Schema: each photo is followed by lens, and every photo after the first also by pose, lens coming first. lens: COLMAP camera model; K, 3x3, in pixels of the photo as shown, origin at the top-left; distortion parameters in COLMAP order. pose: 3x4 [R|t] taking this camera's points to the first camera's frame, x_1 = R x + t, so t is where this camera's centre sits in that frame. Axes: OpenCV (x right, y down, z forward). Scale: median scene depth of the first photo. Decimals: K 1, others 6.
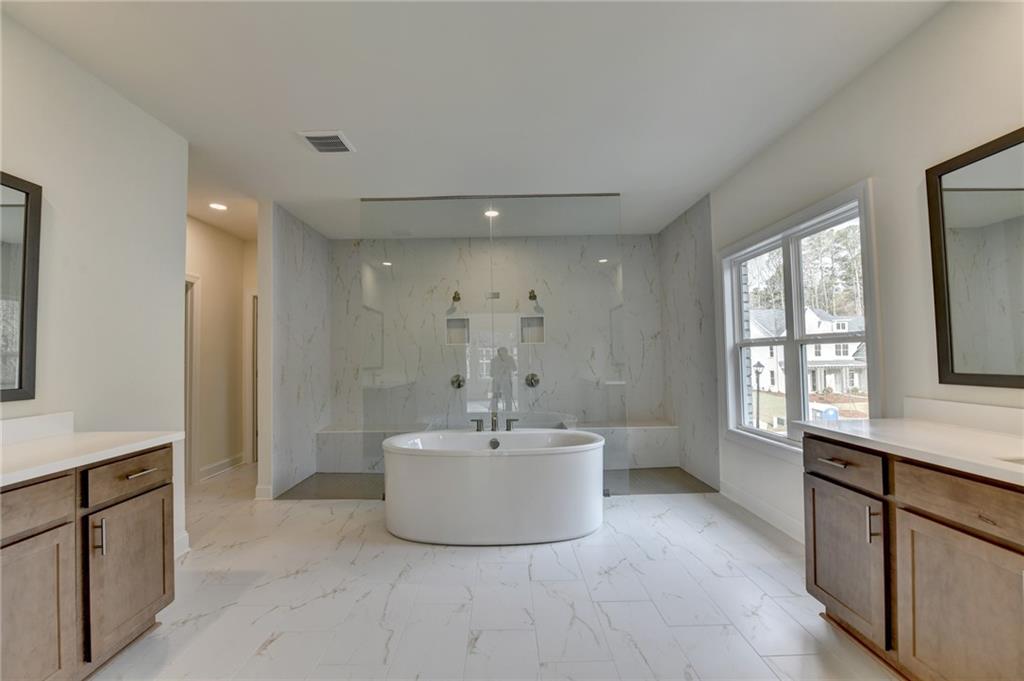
lens RADIAL K [[413.9, 0, 506.1], [0, 413.9, 344.7], [0, 0, 1]] dist [0.017693, 0.000103]
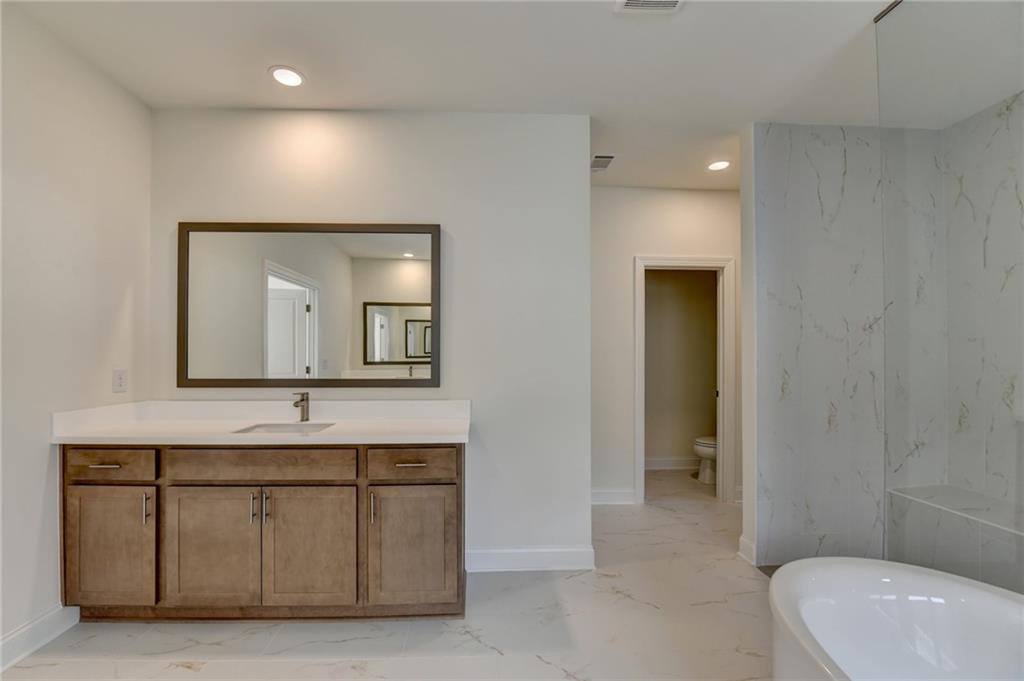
lens RADIAL K [[426.9, 0, 494.9], [0, 426.9, 353.7], [0, 0, 1]] dist [-0.012154, -0.000670]
pose [[0.034385, 0.009755, -0.999361, 0.110706], [0.028200, 0.999545, 0.010727, 0.006656], [0.999011, -0.028551, 0.034094, 0.563201]]
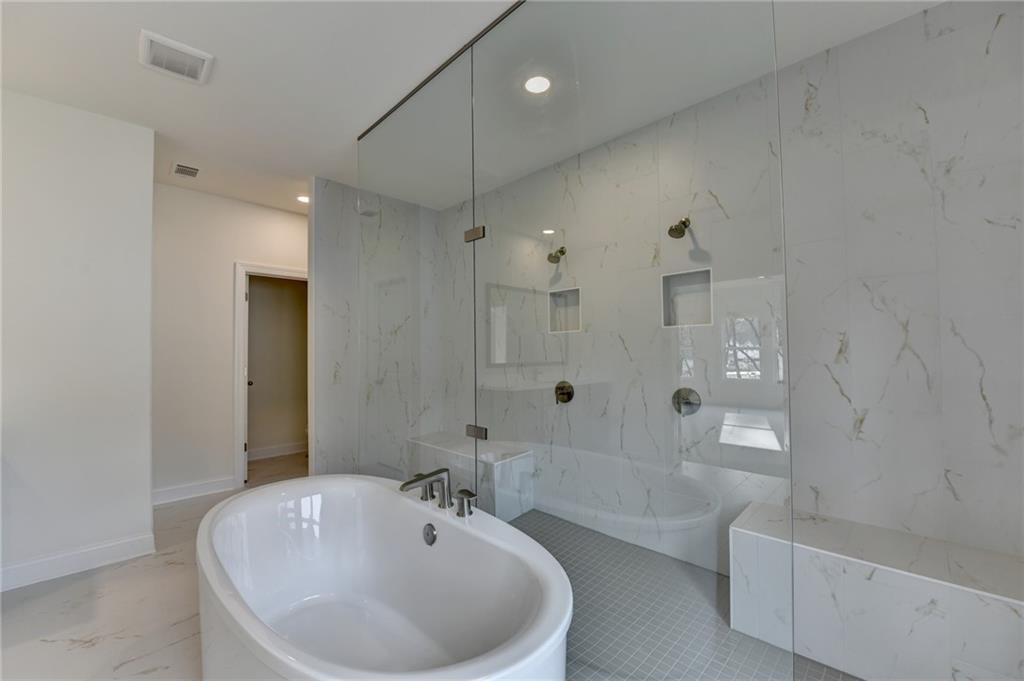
lens RADIAL K [[414.7, 0, 508.4], [0, 414.7, 343.4], [0, 0, 1]] dist [-0.014365, -0.000270]
pose [[0.700782, -0.006263, -0.713348, 0.360356], [0.019973, 0.999742, 0.010844, 0.010237], [0.713096, -0.021847, 0.700726, 0.684368]]
